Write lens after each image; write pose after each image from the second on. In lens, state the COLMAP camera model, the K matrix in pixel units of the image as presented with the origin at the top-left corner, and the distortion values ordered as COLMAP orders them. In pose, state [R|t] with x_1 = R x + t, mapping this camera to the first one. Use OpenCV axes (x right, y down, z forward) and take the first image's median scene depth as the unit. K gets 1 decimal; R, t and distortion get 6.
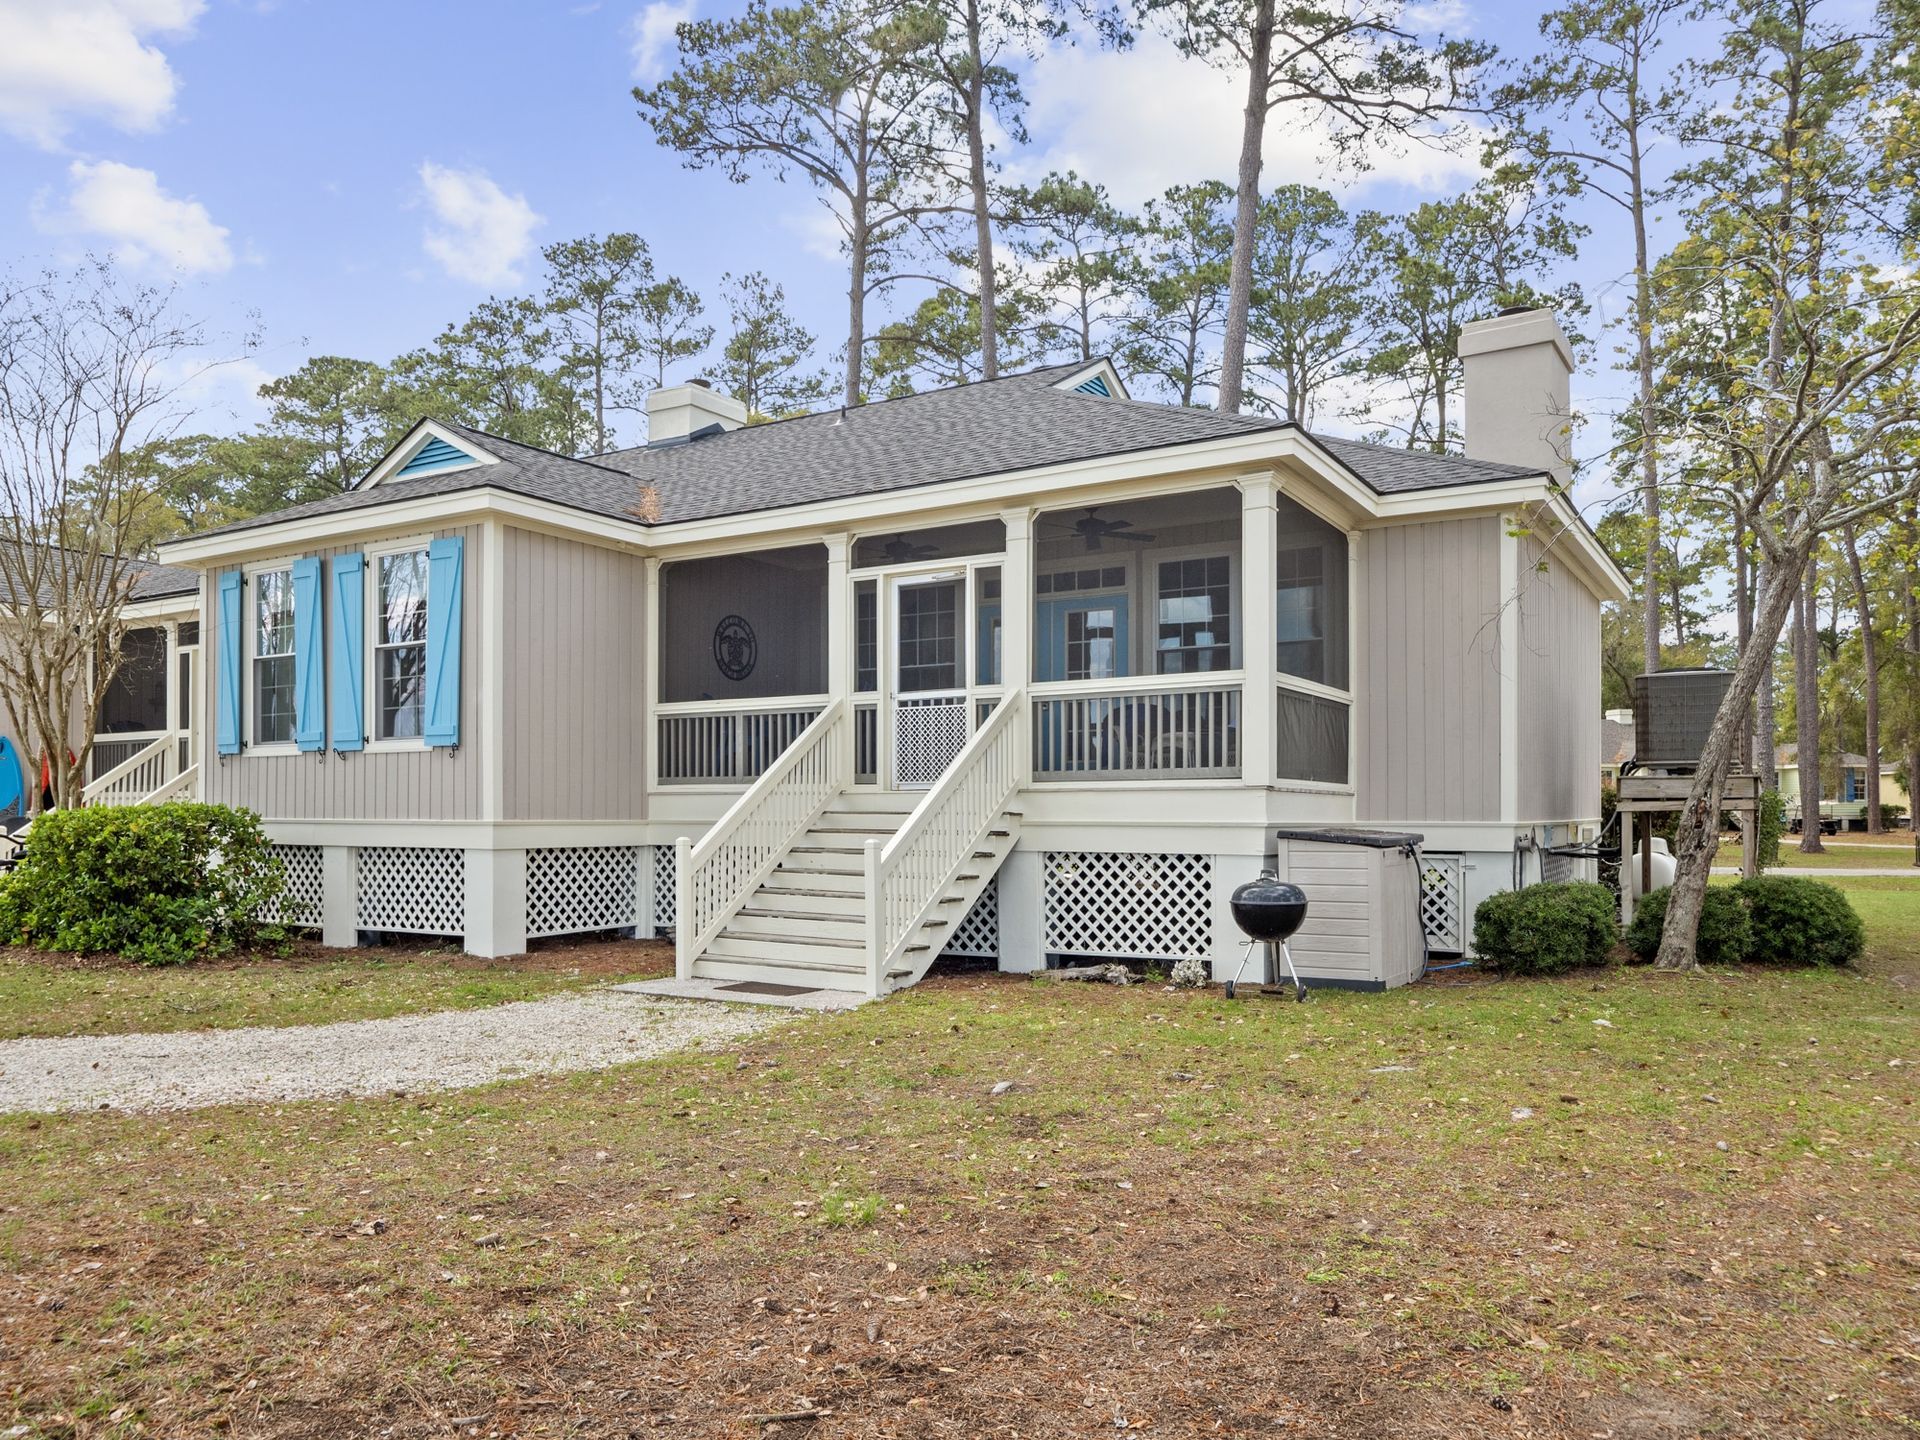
lens RADIAL K [[1384.1, 0, 952.9], [0, 1384.1, 796.7], [0, 0, 1]] dist [0.007151, 0.002255]
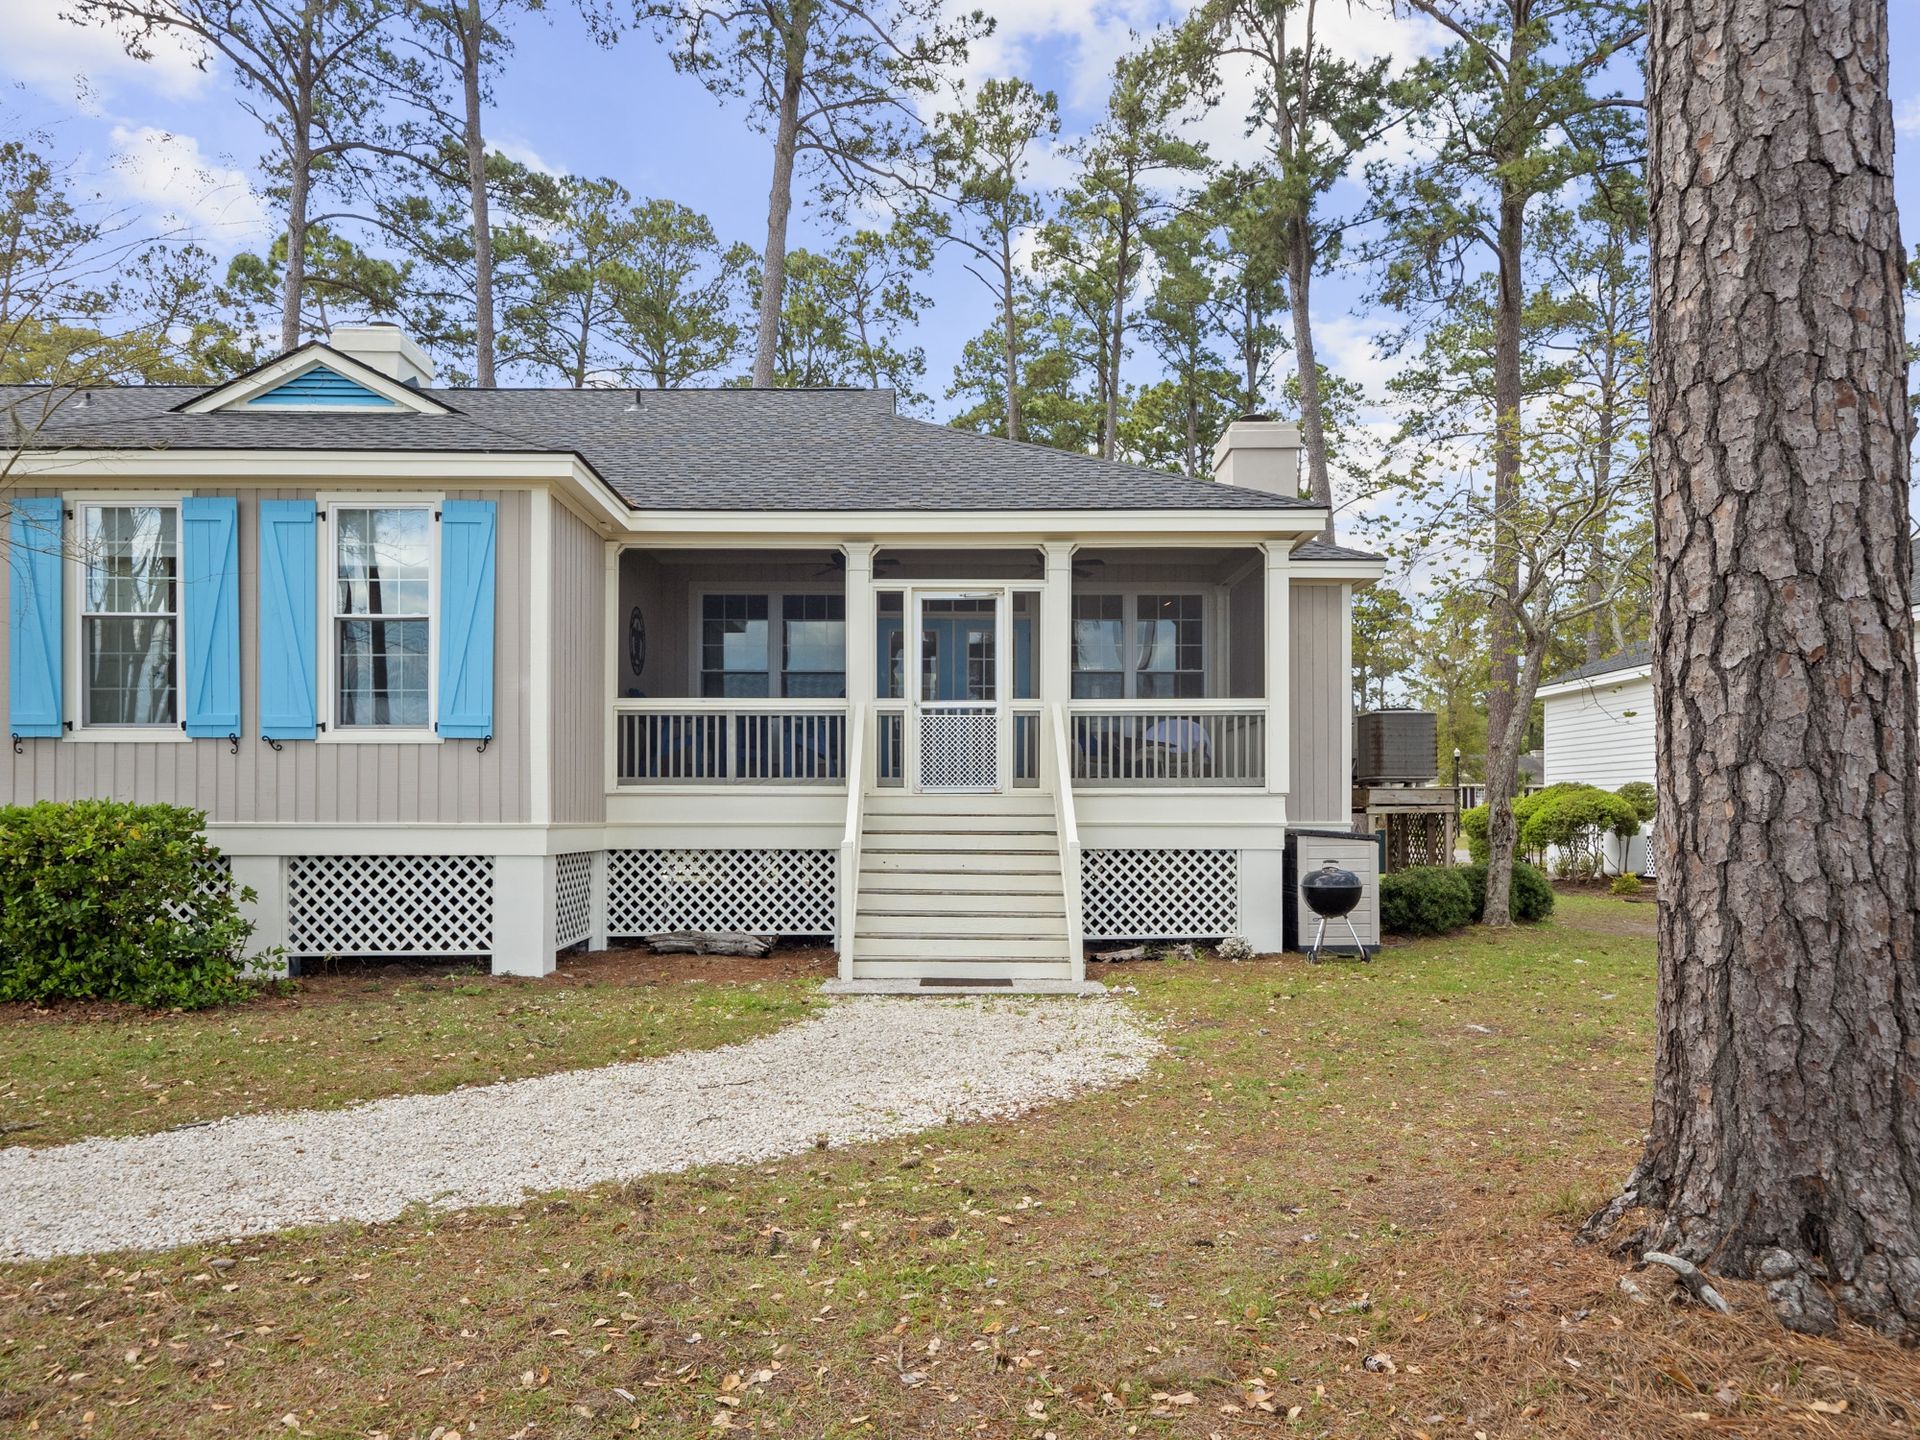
lens RADIAL K [[1384.1, 0, 952.9], [0, 1384.1, 796.7], [0, 0, 1]] dist [0.007151, 0.002255]
pose [[0.840538, 0.005789, 0.541722, -0.588700], [-0.007493, 0.999971, 0.000941, -0.003128], [-0.541701, -0.004850, 0.840557, 0.100362]]
